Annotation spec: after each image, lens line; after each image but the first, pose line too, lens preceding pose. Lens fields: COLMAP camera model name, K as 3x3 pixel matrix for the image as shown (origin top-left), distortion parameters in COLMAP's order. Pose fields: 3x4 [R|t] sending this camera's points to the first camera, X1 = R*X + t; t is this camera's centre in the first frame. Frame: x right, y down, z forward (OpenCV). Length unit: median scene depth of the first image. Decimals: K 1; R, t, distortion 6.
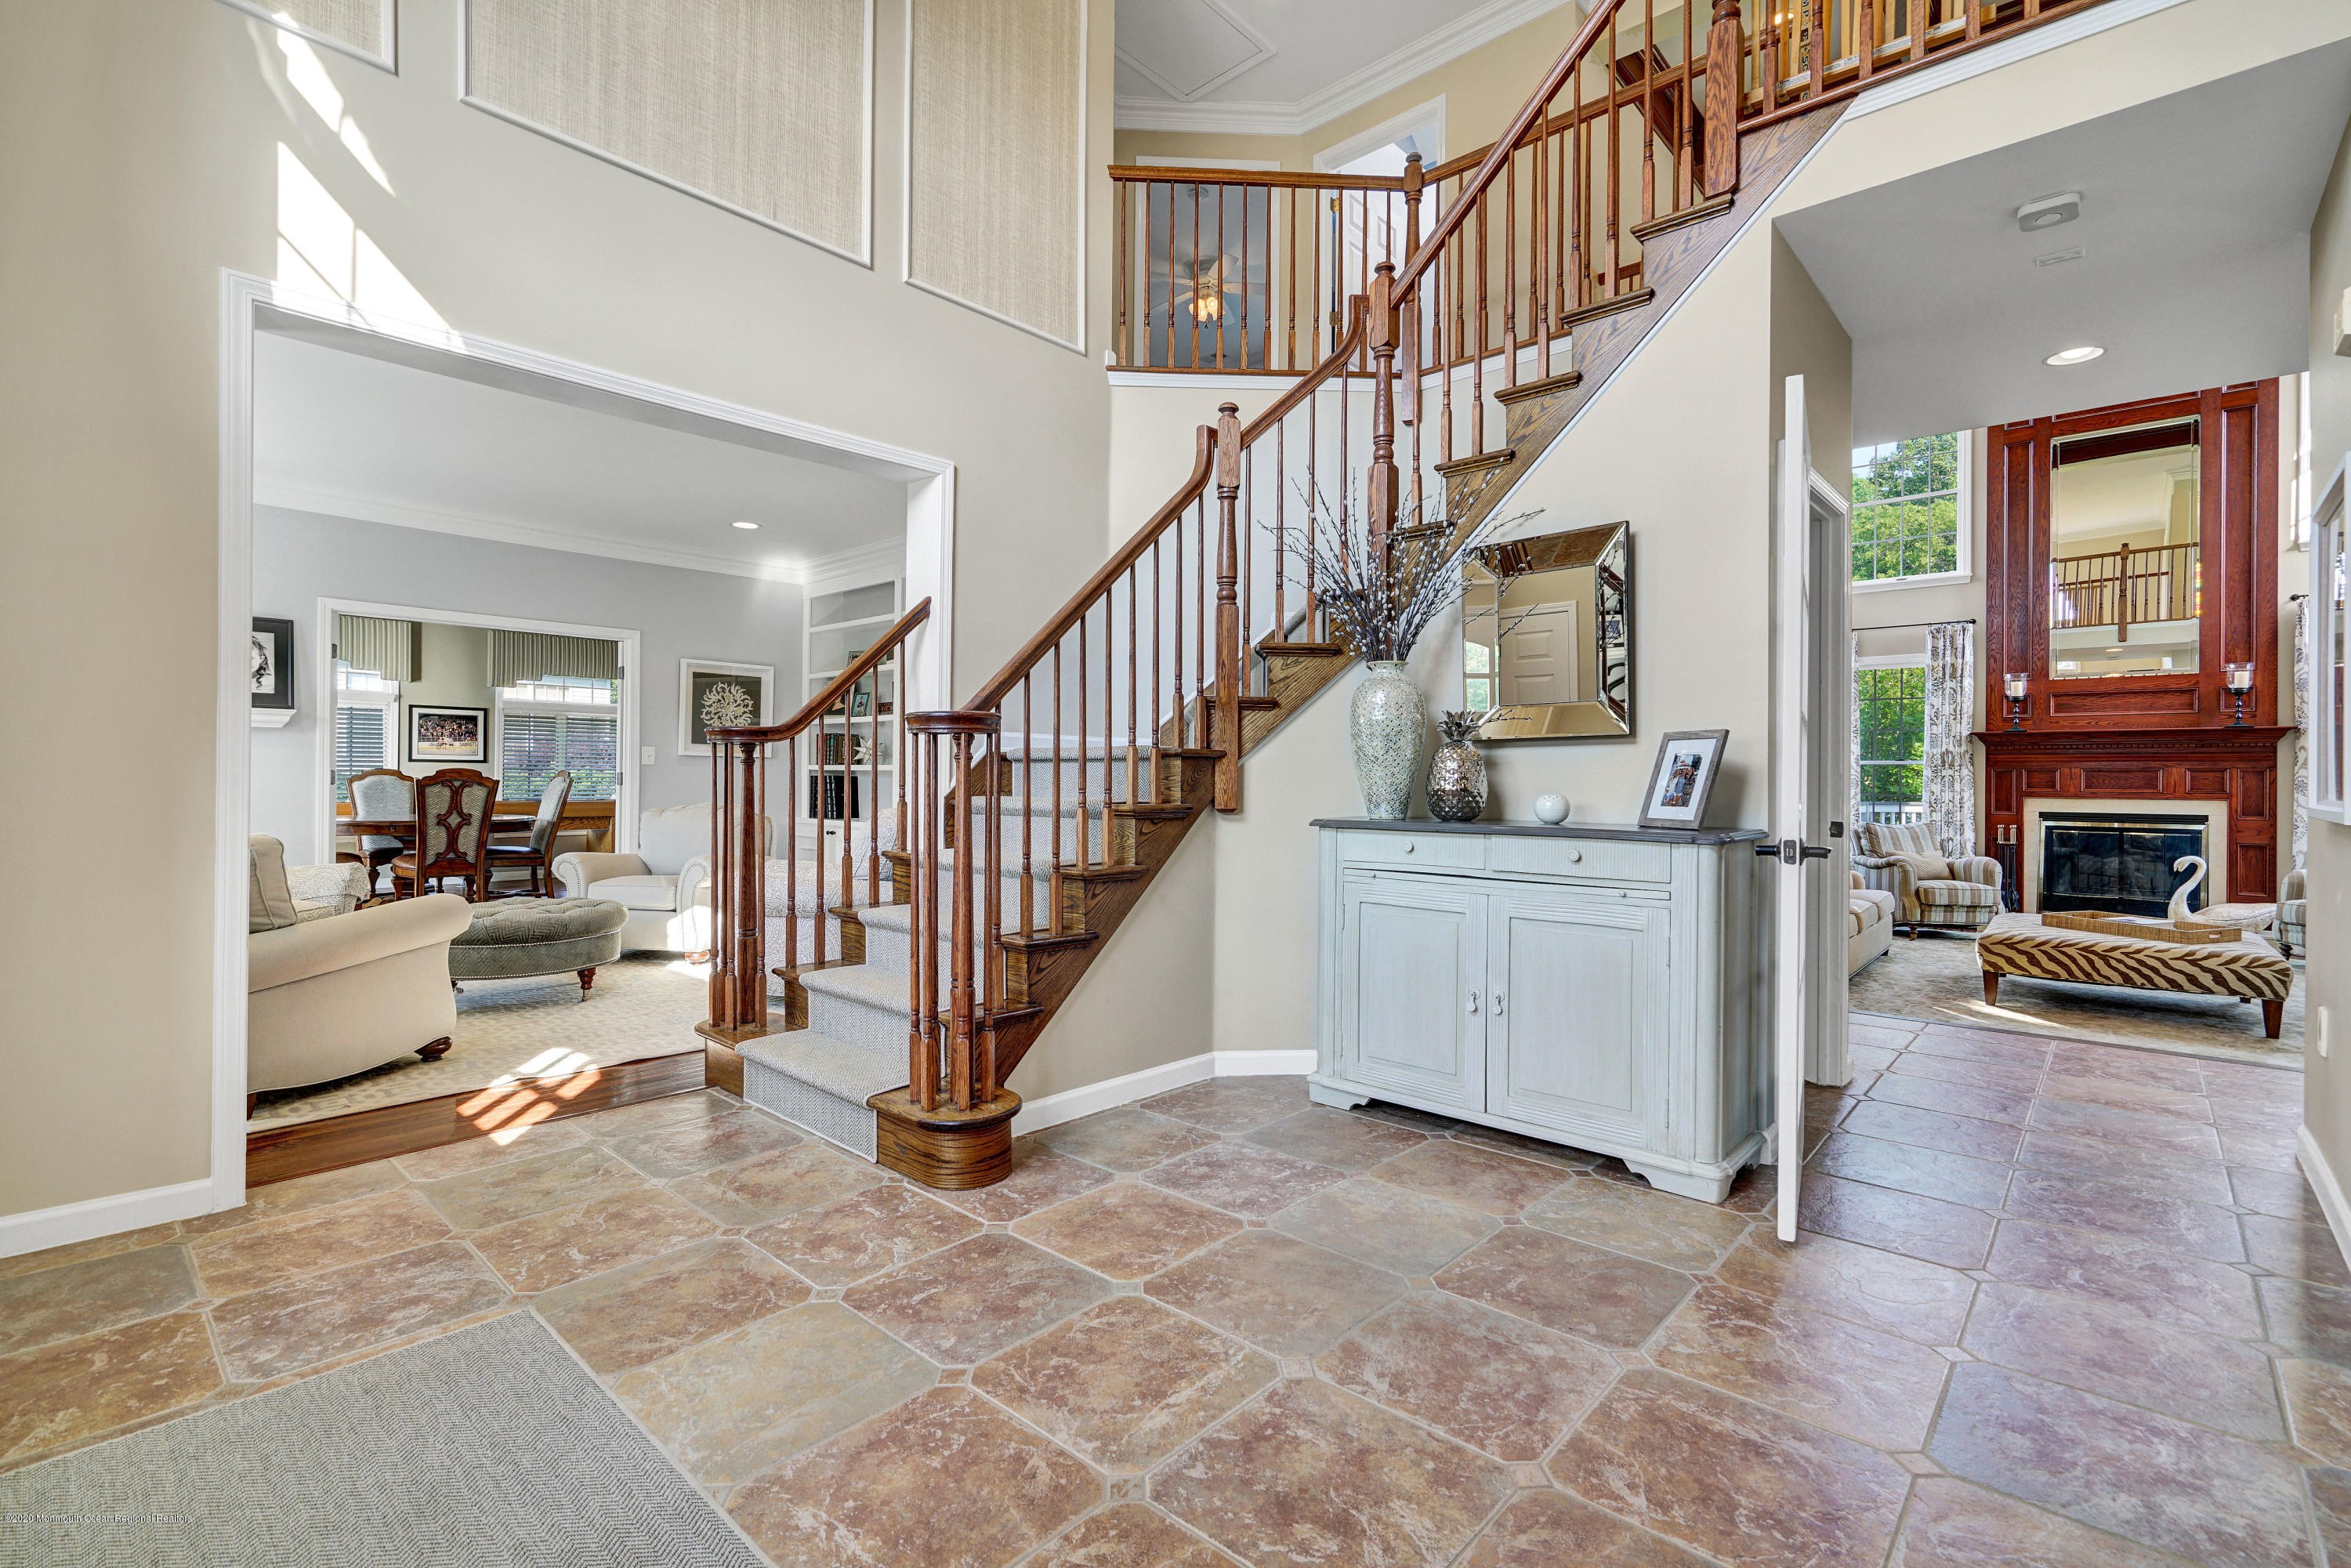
lens RADIAL K [[1053.4, 0, 1177.1], [0, 1053.4, 781.9], [0, 0, 1]] dist [0.001579, 0.000001]
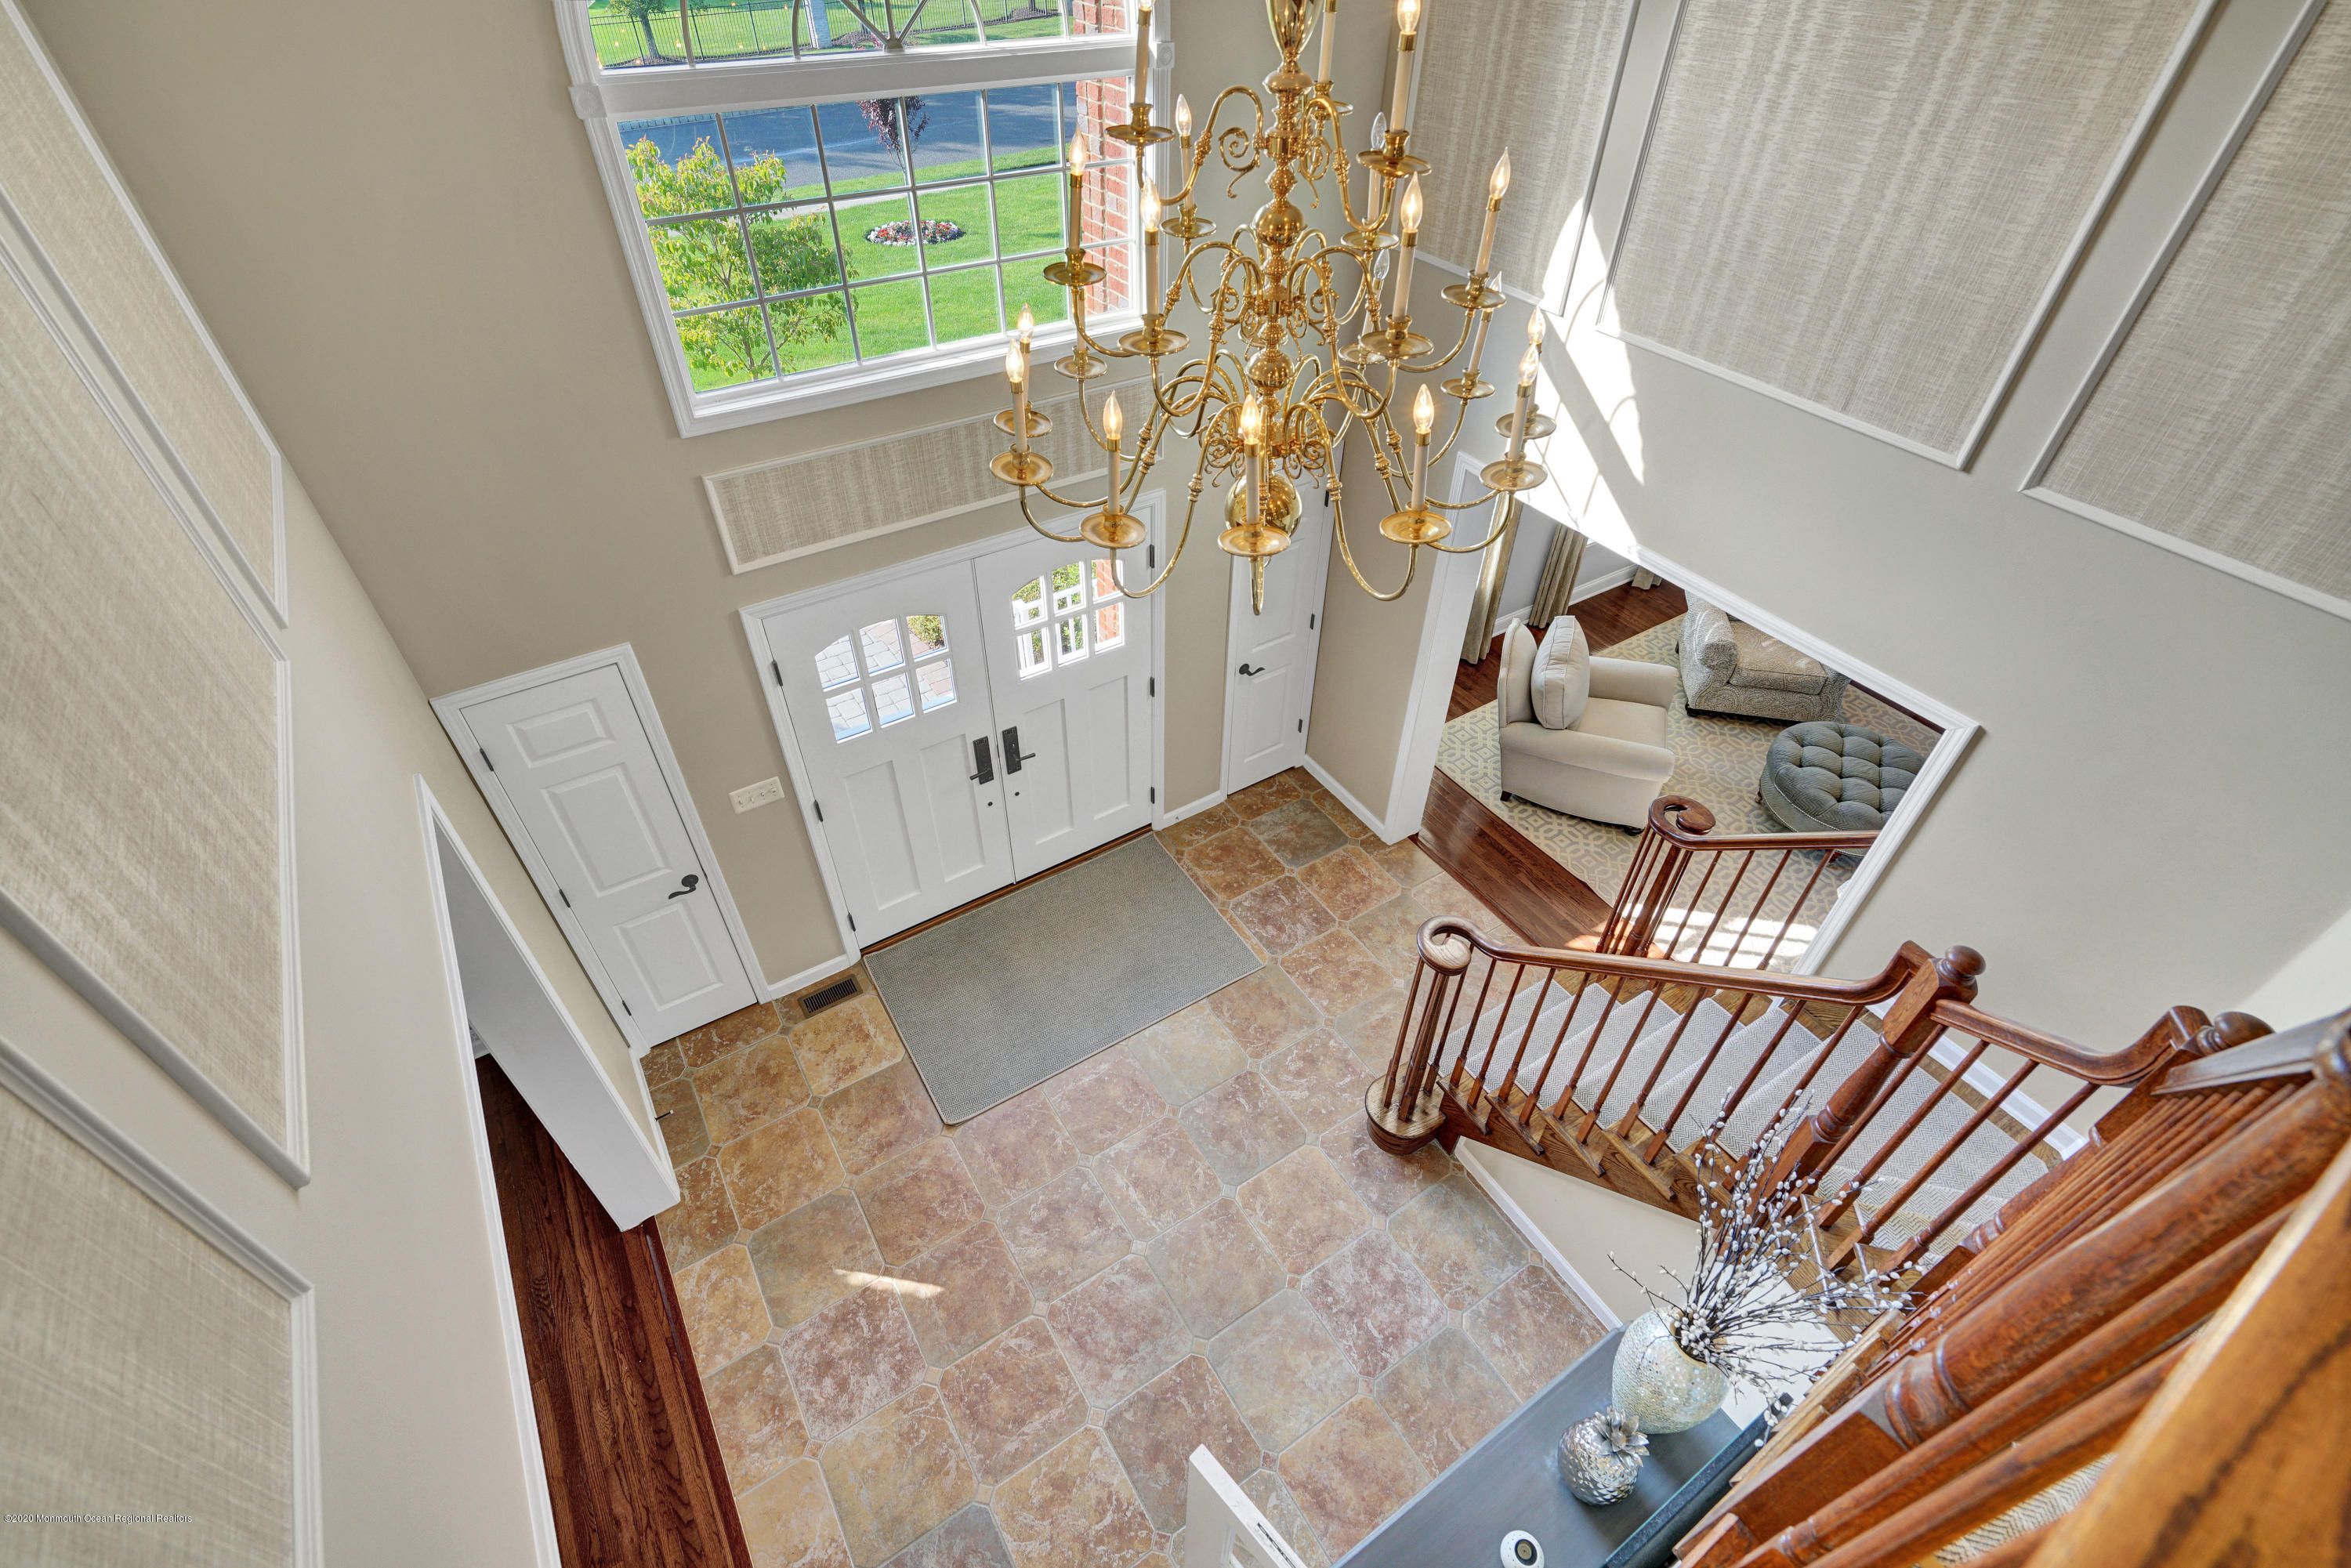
lens RADIAL K [[1053.4, 0, 1174.1], [0, 1053.4, 785.3], [0, 0, 1]] dist [0.001579, 0.000001]
pose [[-0.260051, 0.641000, -0.722145, 0.928979], [-0.009454, 0.746149, 0.665711, -1.418583], [0.965549, 0.179946, -0.187977, 1.148264]]
